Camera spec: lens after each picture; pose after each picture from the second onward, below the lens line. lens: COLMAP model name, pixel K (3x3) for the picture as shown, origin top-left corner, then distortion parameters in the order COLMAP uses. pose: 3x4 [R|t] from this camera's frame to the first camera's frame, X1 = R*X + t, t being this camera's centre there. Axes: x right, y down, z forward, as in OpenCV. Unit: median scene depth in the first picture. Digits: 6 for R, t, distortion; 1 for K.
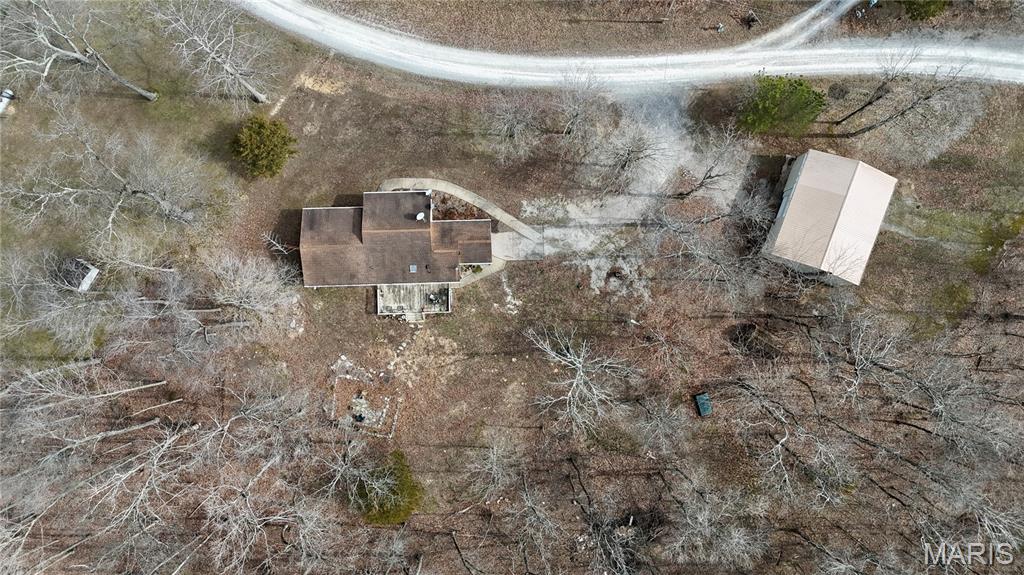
lens RADIAL K [[736.5, 0, 512.0], [0, 736.5, 287.5], [0, 0, 1]] dist [0.055111, 0.000610]
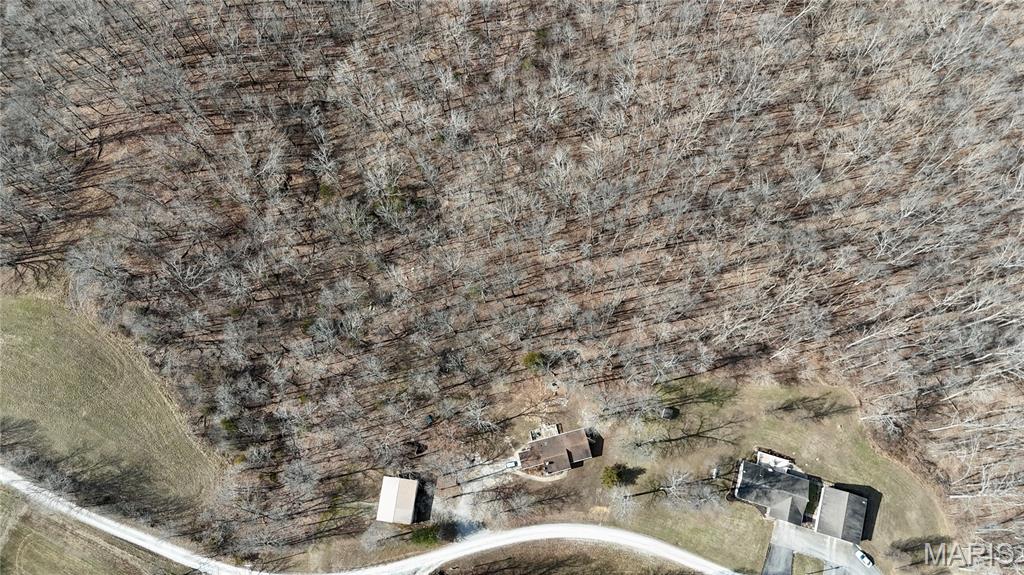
lens RADIAL K [[736.5, 0, 512.0], [0, 736.5, 287.5], [0, 0, 1]] dist [0.055111, 0.000610]
pose [[-0.974329, 0.221702, -0.039124, -0.032546], [-0.223239, -0.928990, 0.295199, -0.251278], [0.029101, 0.296355, 0.954634, -1.655105]]
